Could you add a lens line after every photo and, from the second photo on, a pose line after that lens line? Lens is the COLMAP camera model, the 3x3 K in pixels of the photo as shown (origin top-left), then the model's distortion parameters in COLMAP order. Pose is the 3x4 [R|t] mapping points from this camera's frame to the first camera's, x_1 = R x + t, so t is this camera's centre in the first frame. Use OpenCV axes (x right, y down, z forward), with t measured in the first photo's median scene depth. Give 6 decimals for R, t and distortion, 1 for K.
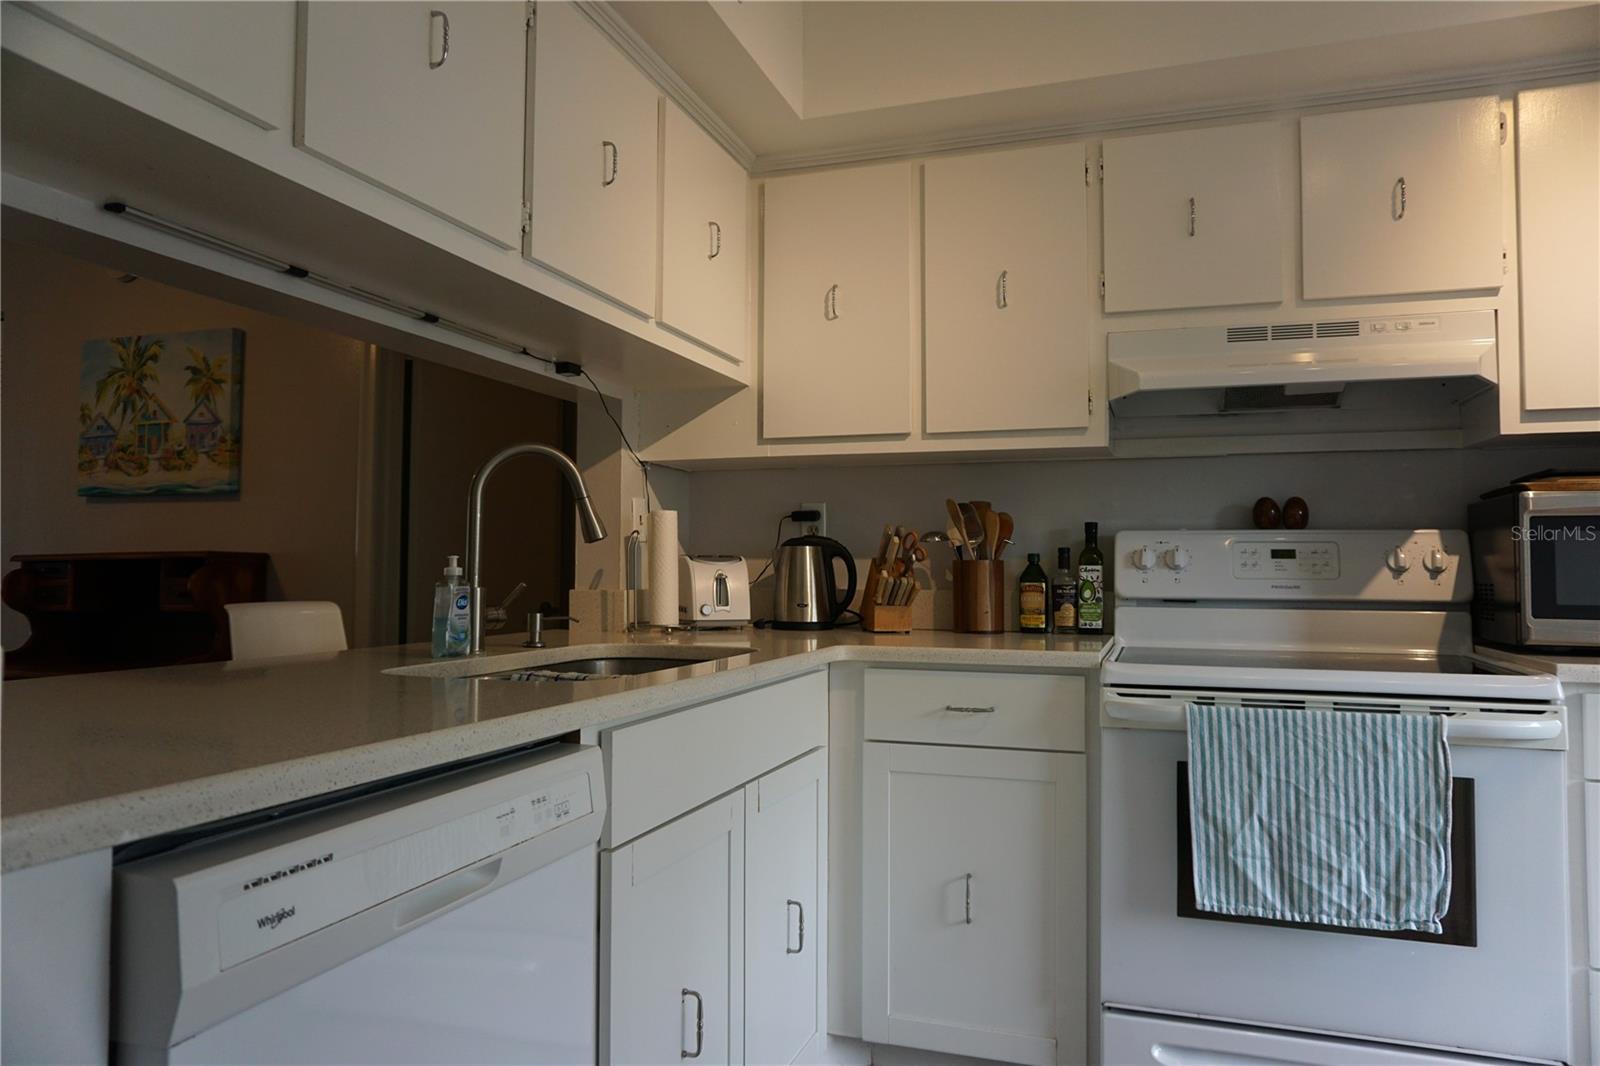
lens RADIAL K [[1065.7, 0, 800.0], [0, 1065.7, 533.0], [0, 0, 1]] dist [-0.044634, 0.030713]
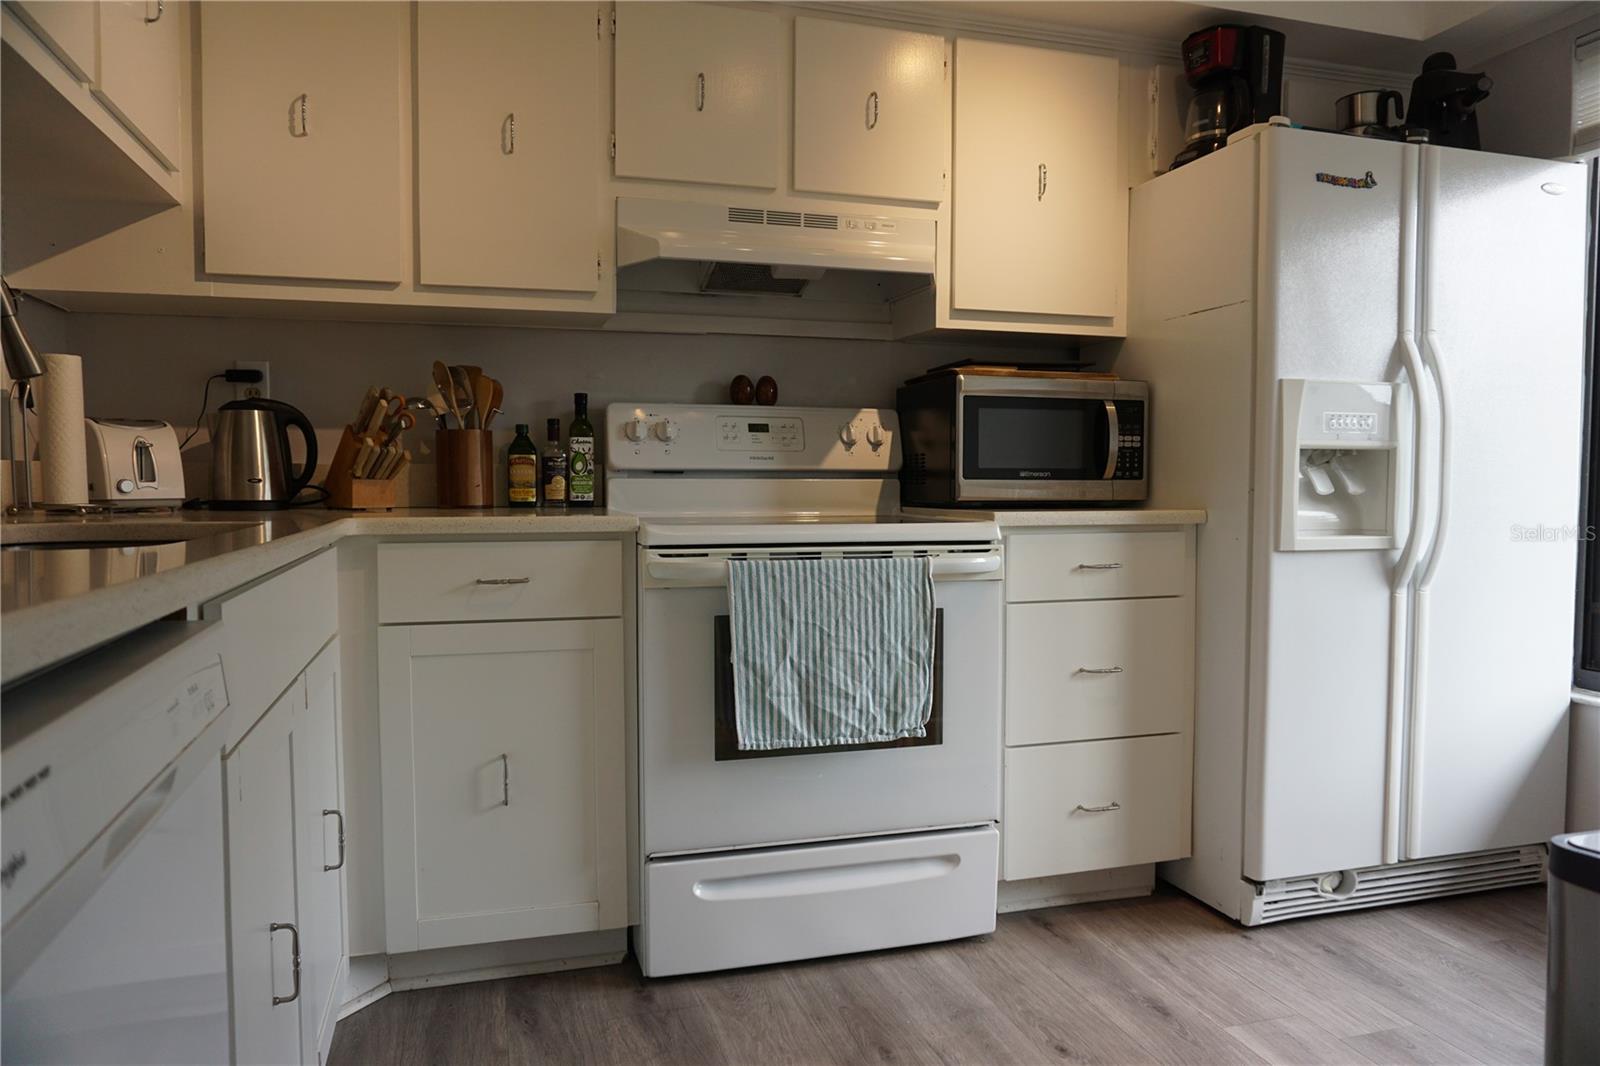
lens RADIAL K [[1066.7, 0, 795.2], [0, 1066.7, 530.7], [0, 0, 1]] dist [-0.048863, 0.030588]
pose [[0.811254, -0.032290, 0.583802, -0.152841], [-0.018041, 0.996616, 0.080191, 0.036186], [-0.584416, -0.075588, 0.807926, 0.085033]]
